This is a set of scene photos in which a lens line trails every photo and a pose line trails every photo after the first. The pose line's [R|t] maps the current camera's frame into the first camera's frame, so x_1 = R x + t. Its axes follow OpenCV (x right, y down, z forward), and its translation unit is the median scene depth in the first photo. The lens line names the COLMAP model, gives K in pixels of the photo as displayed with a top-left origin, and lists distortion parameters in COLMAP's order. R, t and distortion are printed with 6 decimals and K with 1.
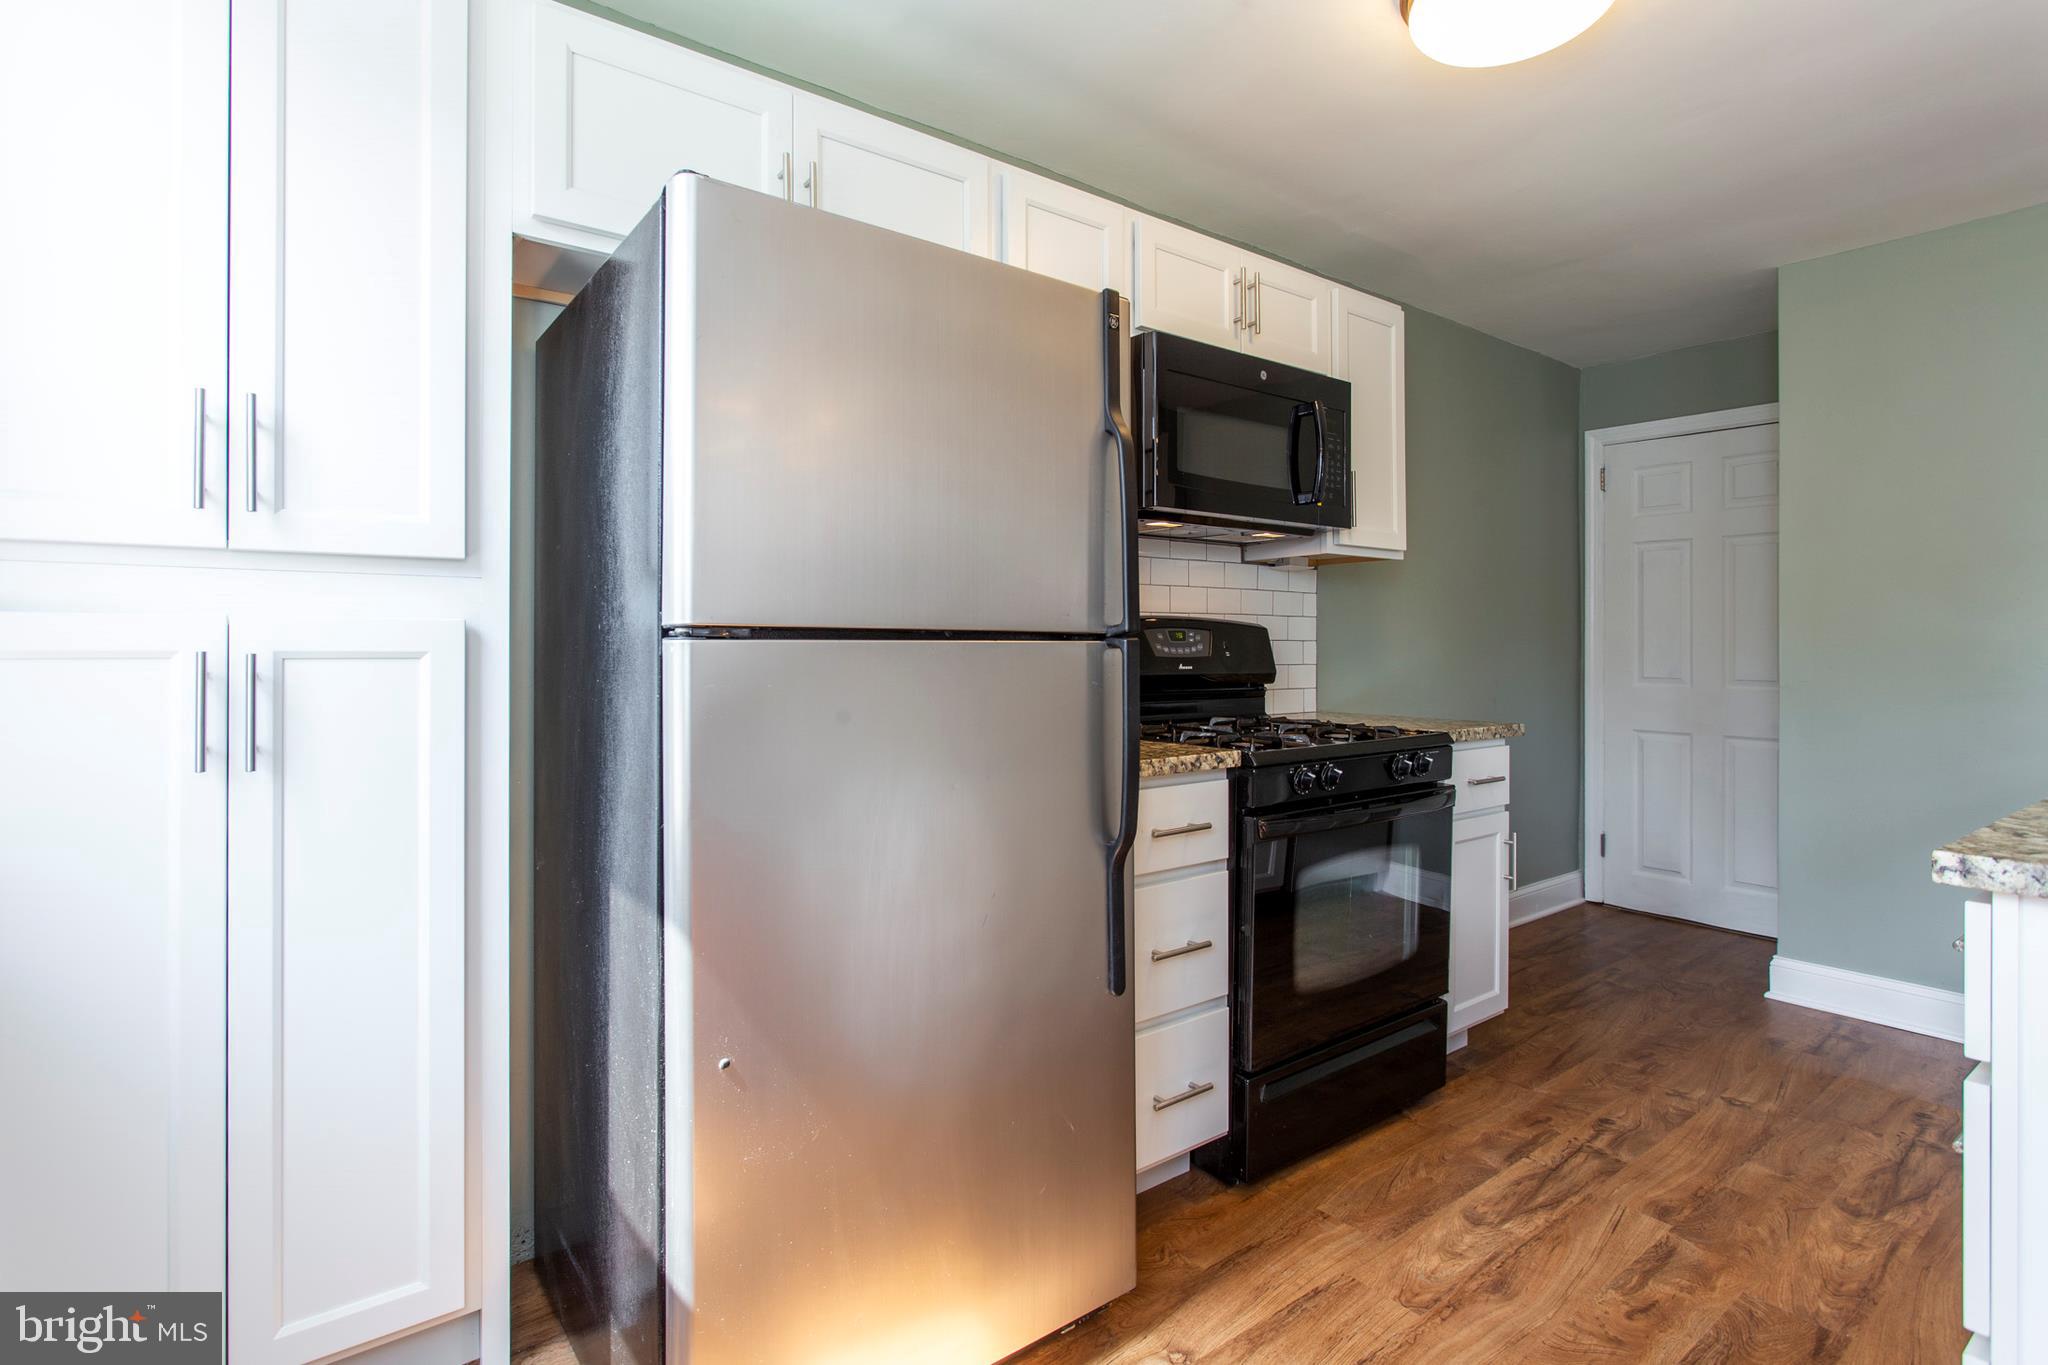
lens RADIAL K [[997.7, 0, 996.4], [0, 997.7, 642.8], [0, 0, 1]] dist [-0.001352, -0.000164]
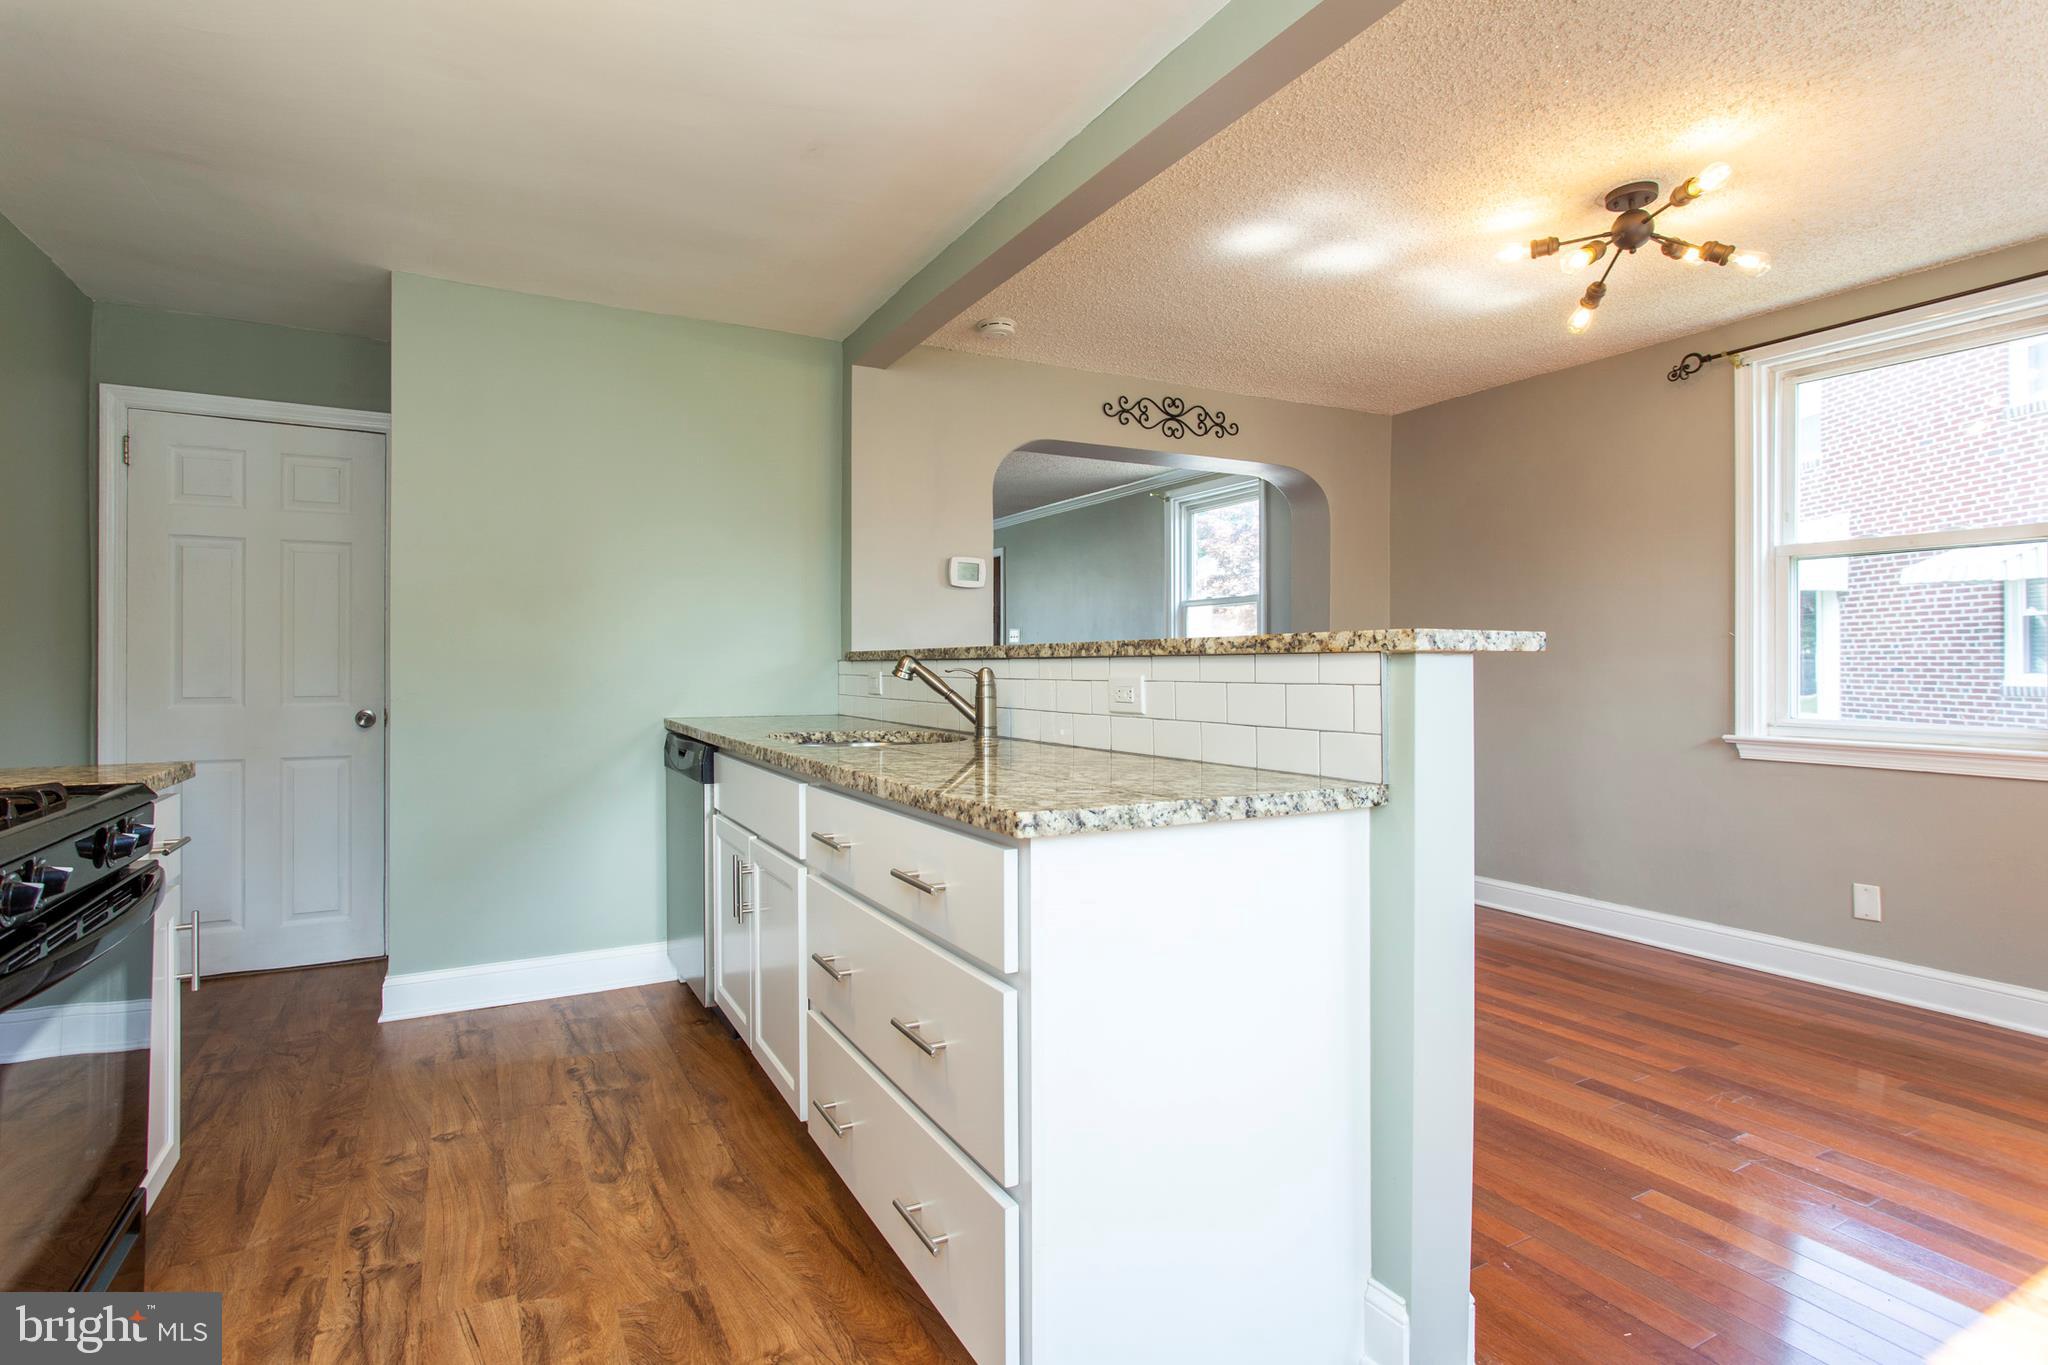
lens RADIAL K [[999.6, 0, 994.4], [0, 999.6, 663.4], [0, 0, 1]] dist [-0.013254, 0.002200]
pose [[0.152147, -0.001009, 0.988357, -0.117950], [0.000676, 0.999999, 0.000917, 0.009740], [-0.988358, 0.000529, 0.152147, 0.354159]]
